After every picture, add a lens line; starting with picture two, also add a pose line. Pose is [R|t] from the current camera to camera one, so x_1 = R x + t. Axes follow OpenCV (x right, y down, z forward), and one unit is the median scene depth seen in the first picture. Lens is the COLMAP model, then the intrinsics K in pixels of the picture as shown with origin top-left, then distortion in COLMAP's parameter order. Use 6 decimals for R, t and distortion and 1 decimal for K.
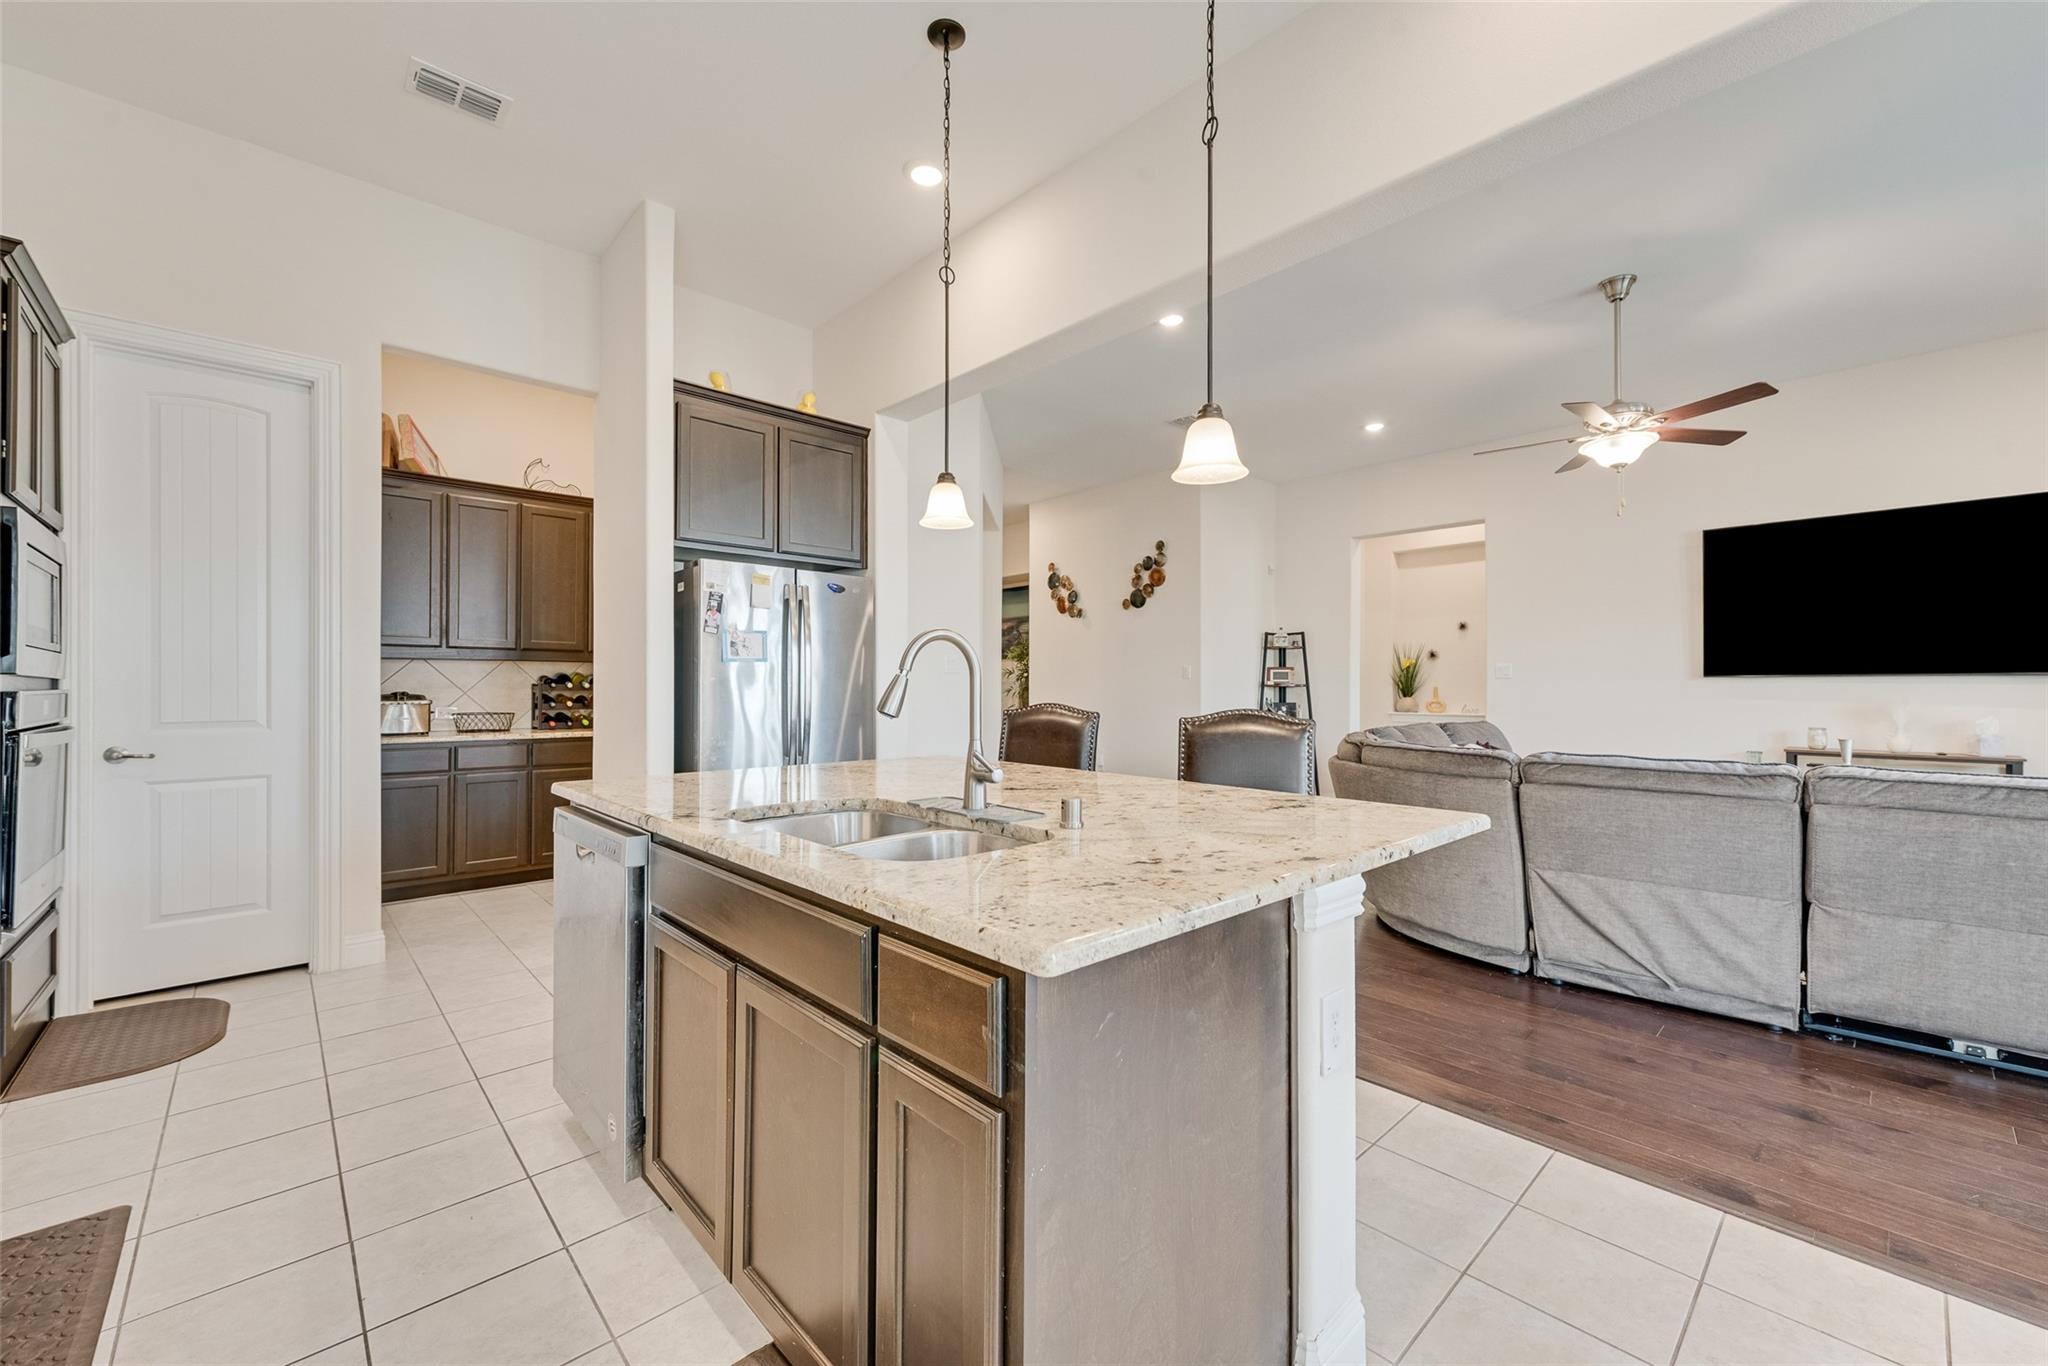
lens RADIAL K [[814.8, 0, 1028.4], [0, 814.8, 682.3], [0, 0, 1]] dist [0.013839, -0.003296]
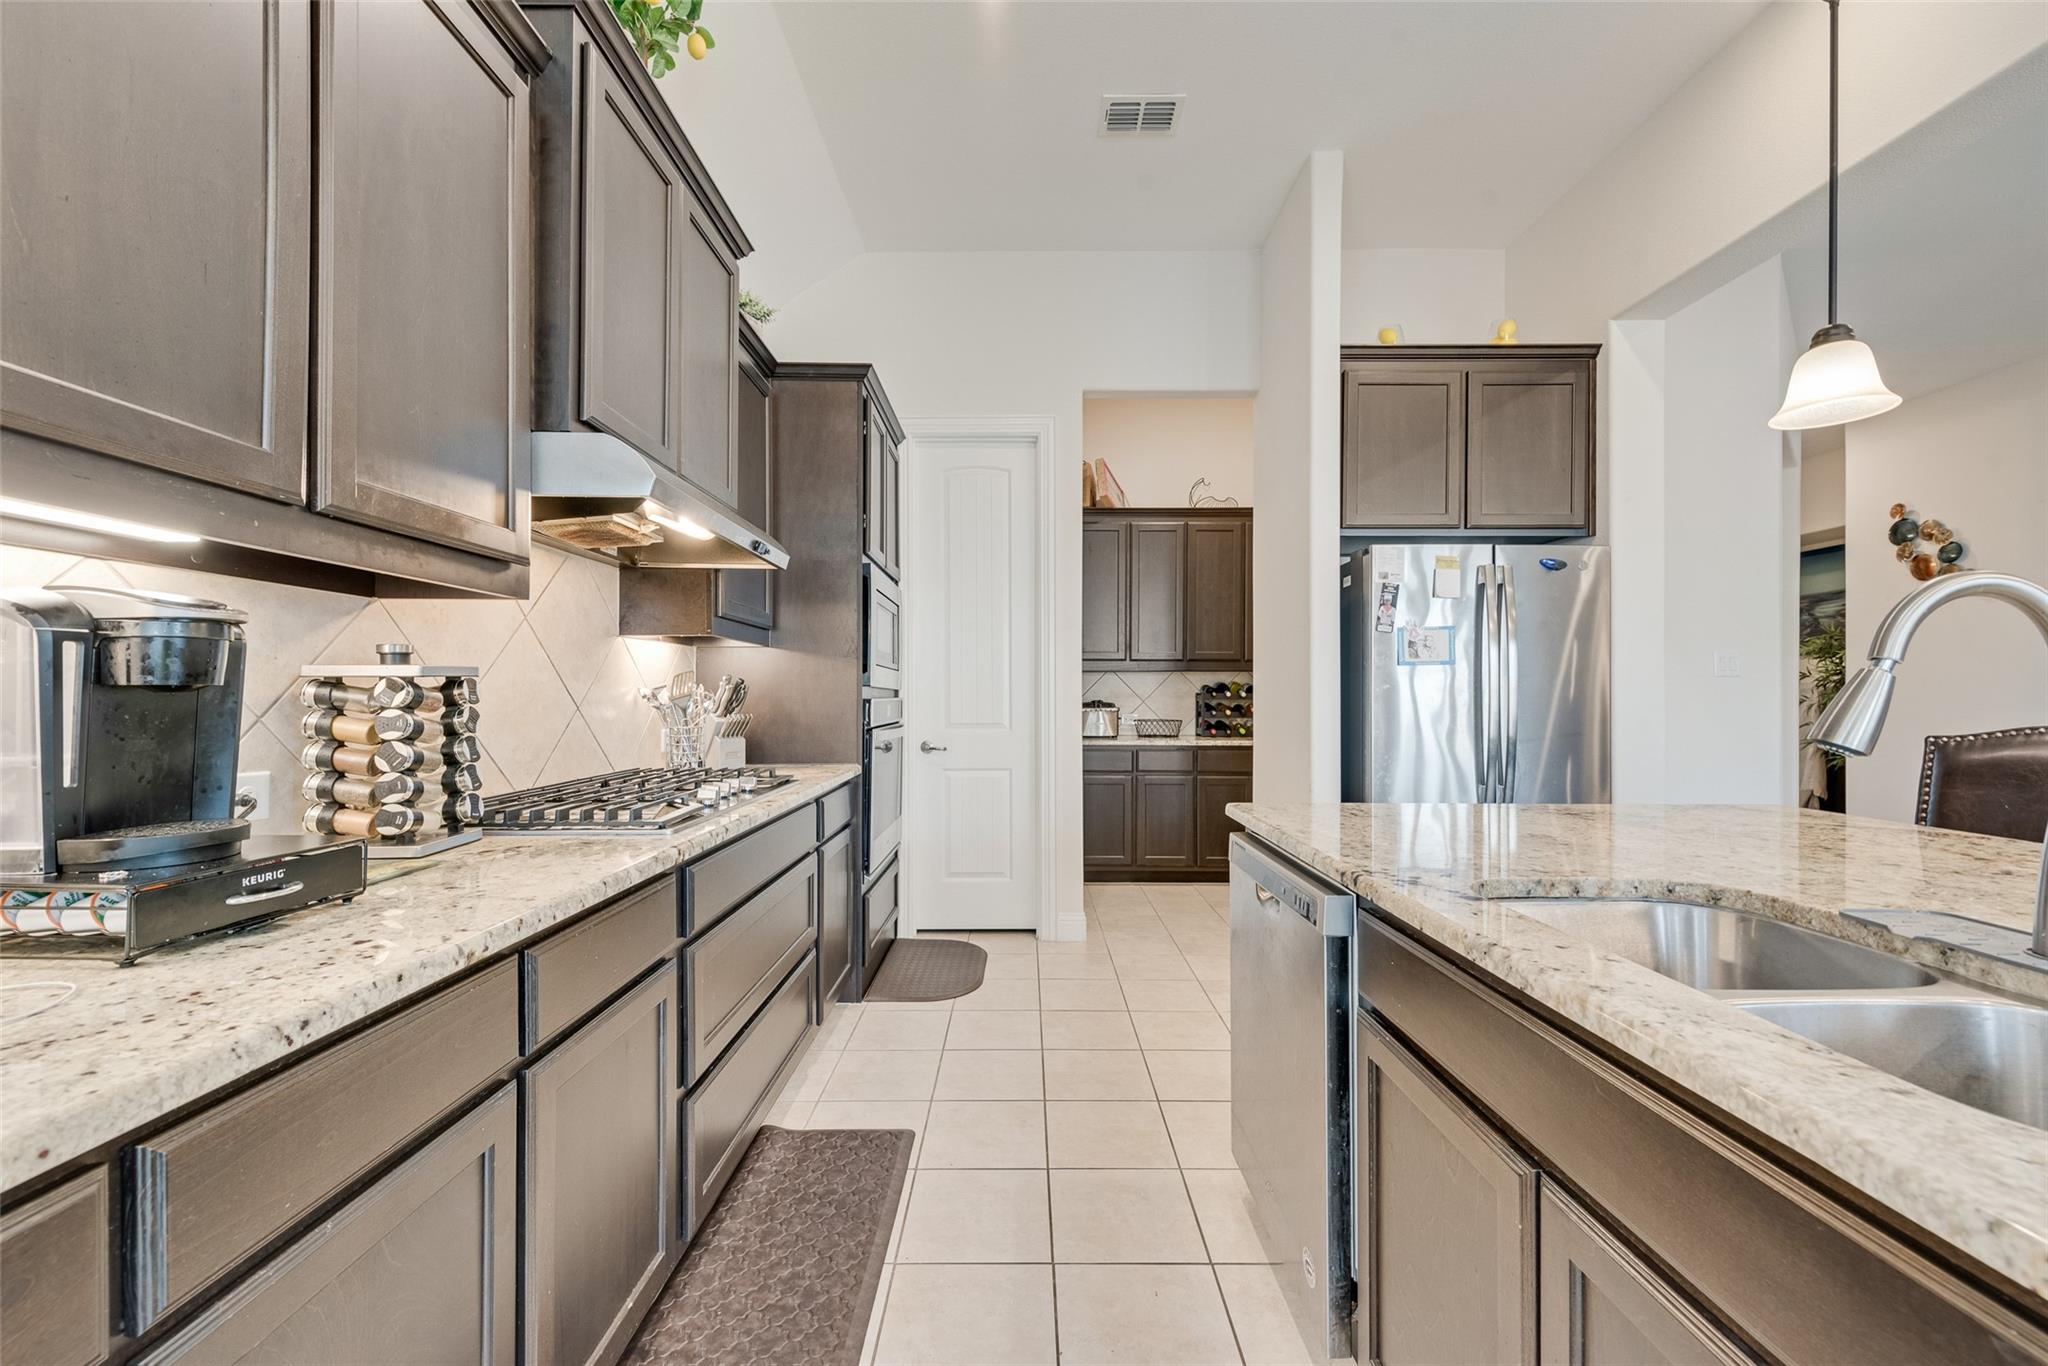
lens RADIAL K [[808.8, 0, 1021.4], [0, 808.8, 692.9], [0, 0, 1]] dist [0.021172, -0.006020]
pose [[0.730672, -0.002595, -0.682724, -0.079474], [0.003557, 0.999994, 0.000006, 0.001291], [0.682720, -0.002433, 0.730676, 0.114124]]
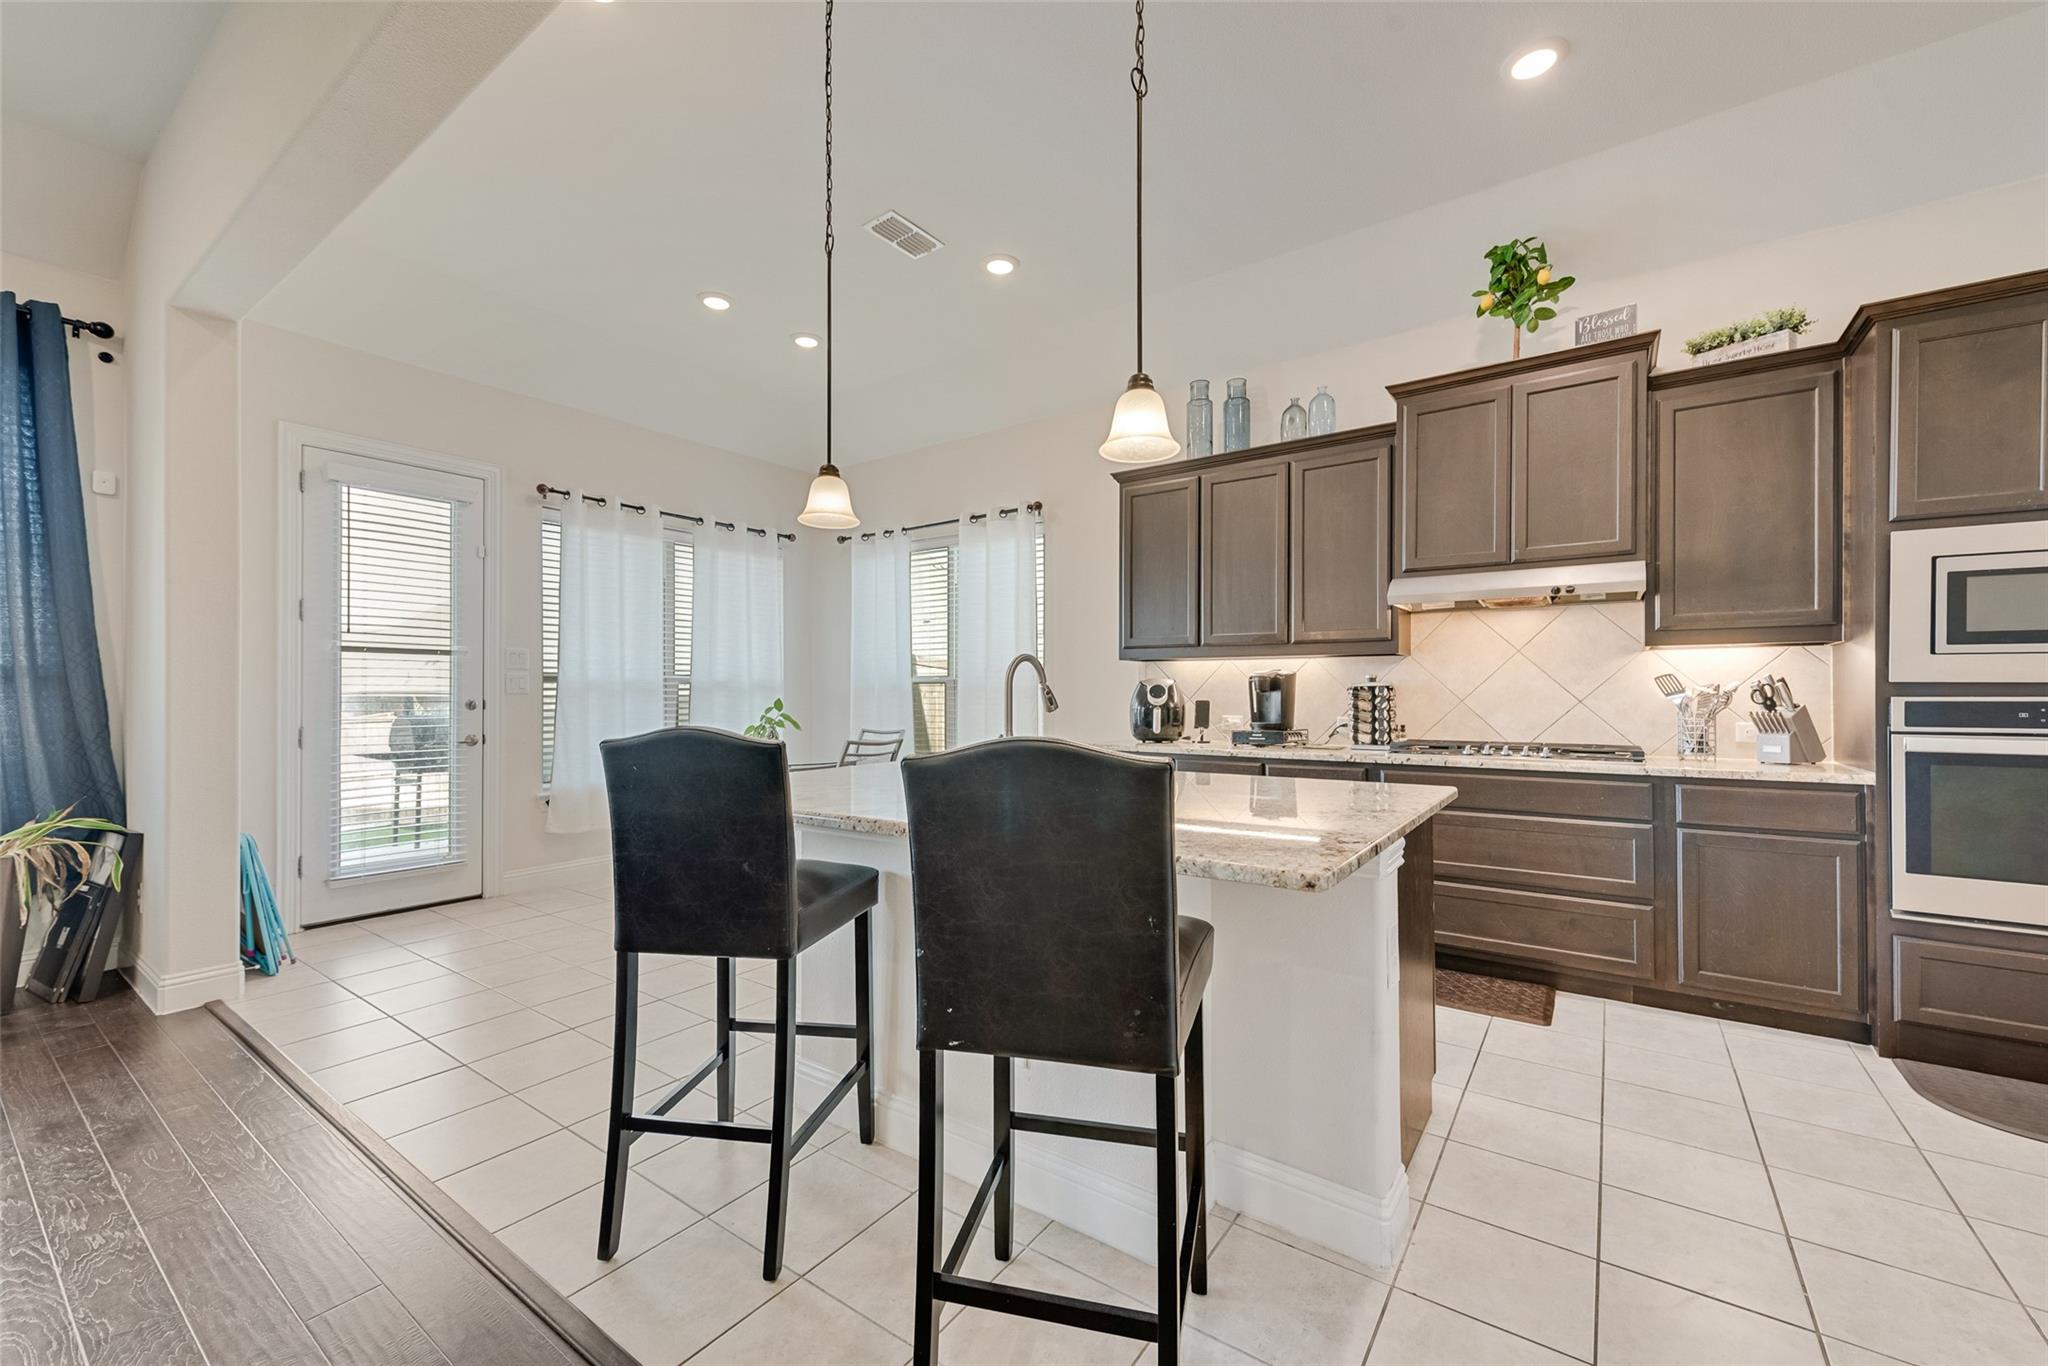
lens RADIAL K [[816.4, 0, 1023.2], [0, 816.4, 687.8], [0, 0, 1]] dist [0.002425, 0.000235]
pose [[-0.981705, -0.002132, -0.190396, 0.081184], [-0.000167, 0.999947, -0.010335, 0.006088], [0.190408, -0.010115, -0.981653, 1.084487]]
